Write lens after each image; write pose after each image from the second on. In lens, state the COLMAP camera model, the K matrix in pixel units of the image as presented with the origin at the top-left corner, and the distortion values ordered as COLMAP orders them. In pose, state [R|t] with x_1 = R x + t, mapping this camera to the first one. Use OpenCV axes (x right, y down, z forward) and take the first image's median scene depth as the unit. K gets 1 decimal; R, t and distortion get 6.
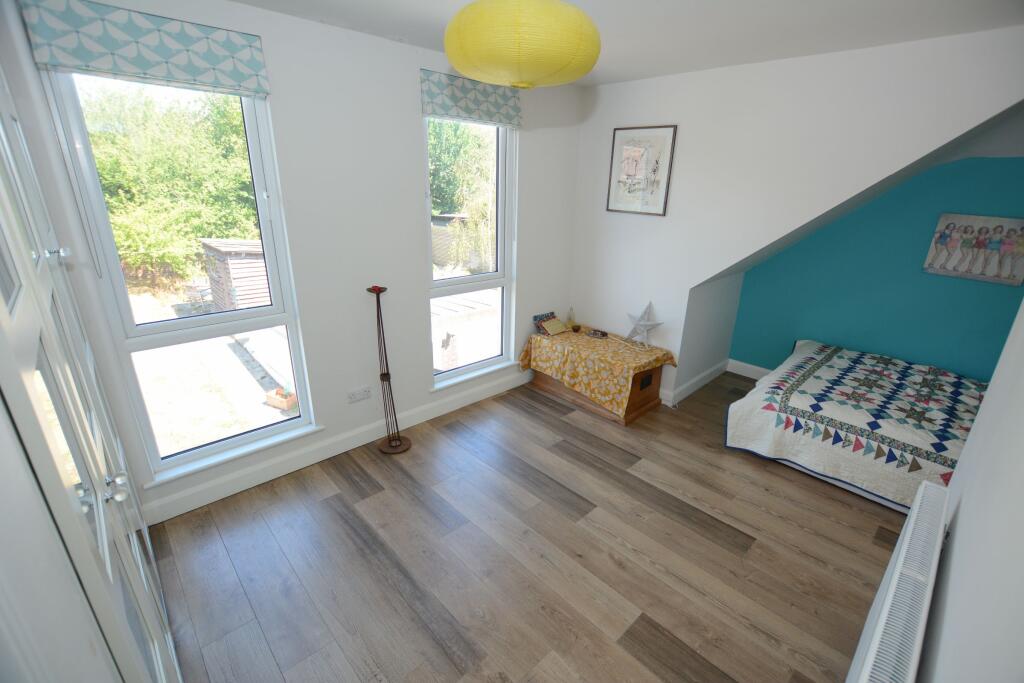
lens RADIAL K [[448.7, 0, 522.5], [0, 448.7, 344.8], [0, 0, 1]] dist [-0.038691, 0.008275]
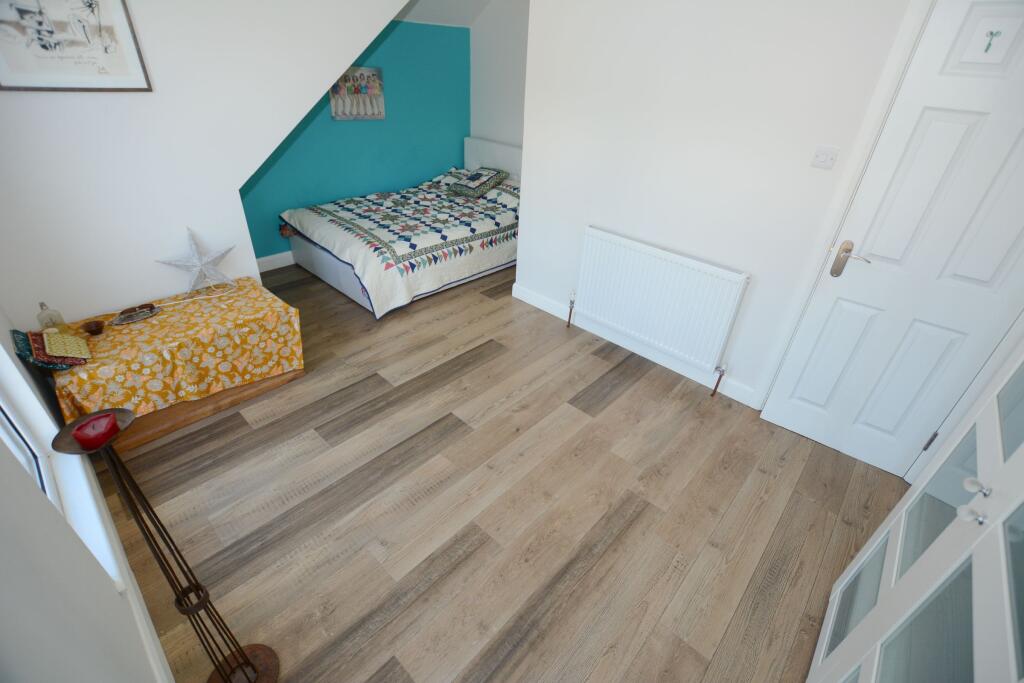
lens RADIAL K [[448.7, 0, 522.5], [0, 448.7, 344.8], [0, 0, 1]] dist [-0.038691, 0.008275]
pose [[-0.067617, -0.557007, 0.827751, -0.493280], [0.281149, 0.785390, 0.551468, -0.221613], [-0.957279, 0.270010, 0.103496, 0.590161]]
